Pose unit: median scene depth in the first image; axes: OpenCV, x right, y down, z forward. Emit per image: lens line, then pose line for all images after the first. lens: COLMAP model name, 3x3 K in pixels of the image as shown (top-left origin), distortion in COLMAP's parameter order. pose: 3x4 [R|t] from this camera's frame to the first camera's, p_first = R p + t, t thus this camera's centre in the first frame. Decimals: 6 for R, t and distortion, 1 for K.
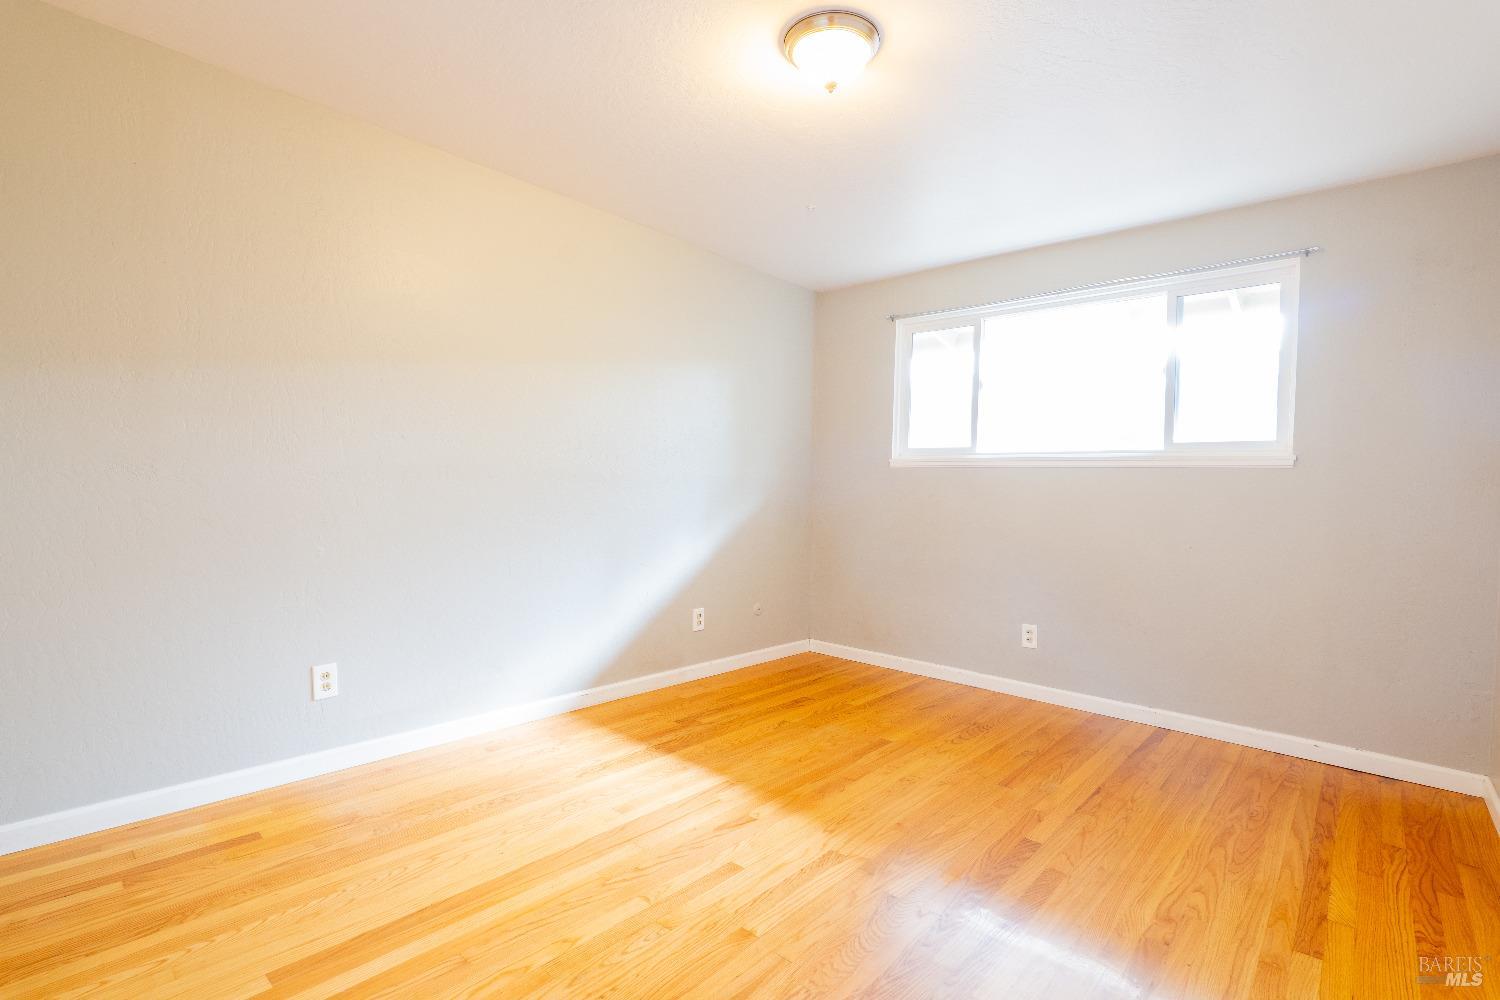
lens RADIAL K [[699.6, 0, 755.0], [0, 699.6, 498.3], [0, 0, 1]] dist [-0.018257, 0.004885]
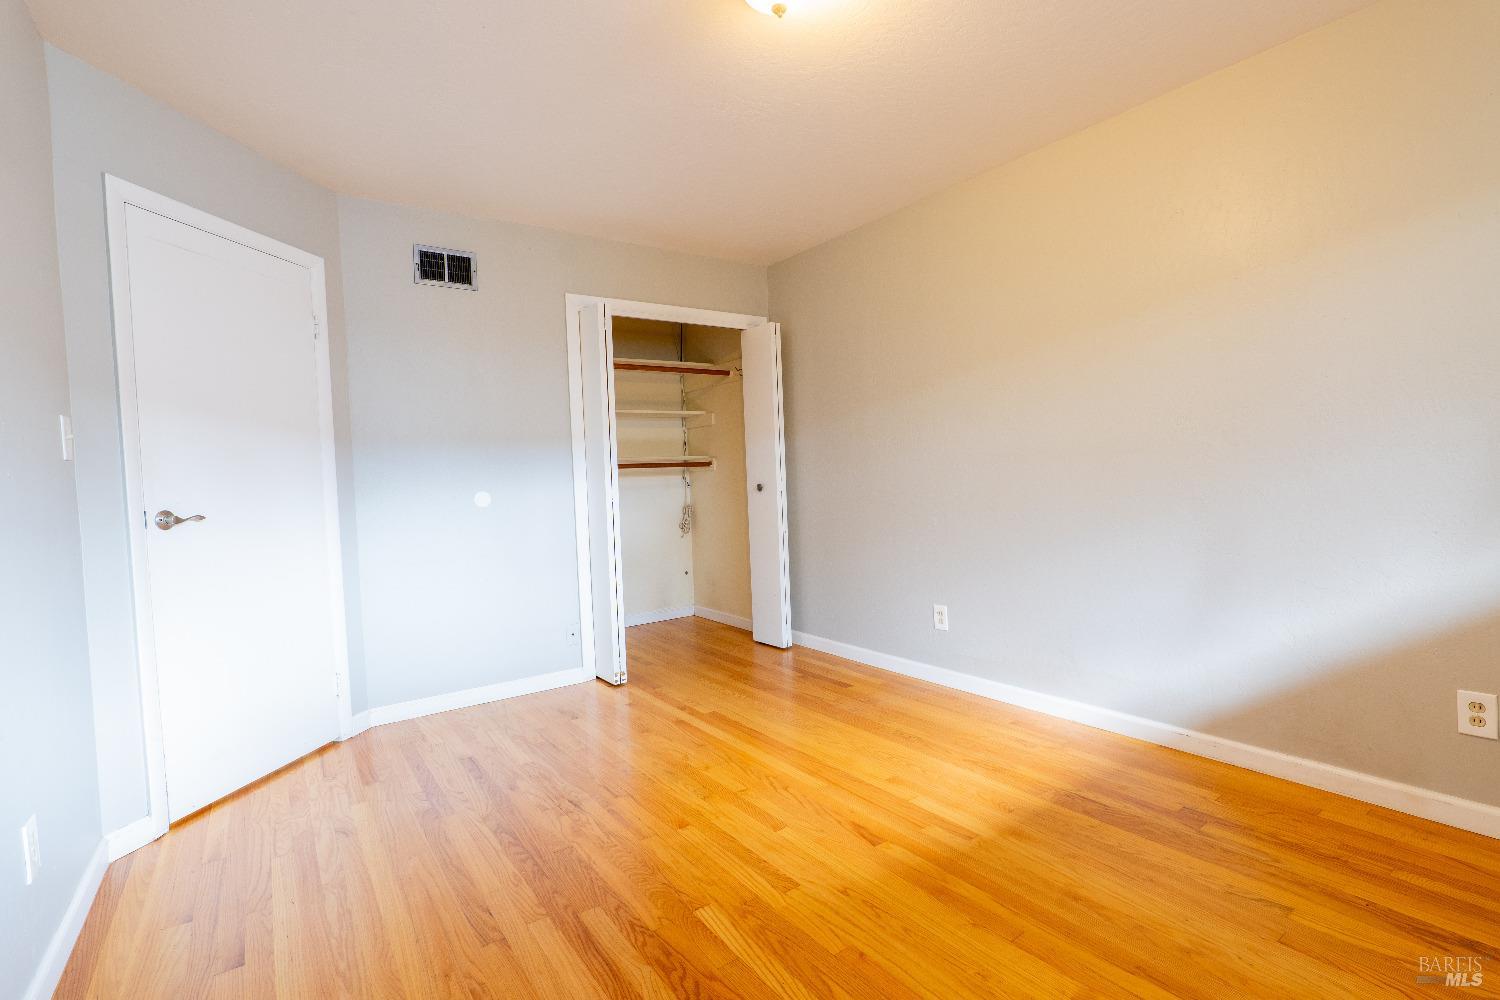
lens RADIAL K [[699.6, 0, 747.9], [0, 699.6, 495.3], [0, 0, 1]] dist [-0.018257, 0.004885]
pose [[-0.230176, 0.008550, -0.973112, 0.678903], [0.016579, 0.999851, 0.004863, 0.008538], [0.973008, -0.015014, -0.230283, 0.802727]]
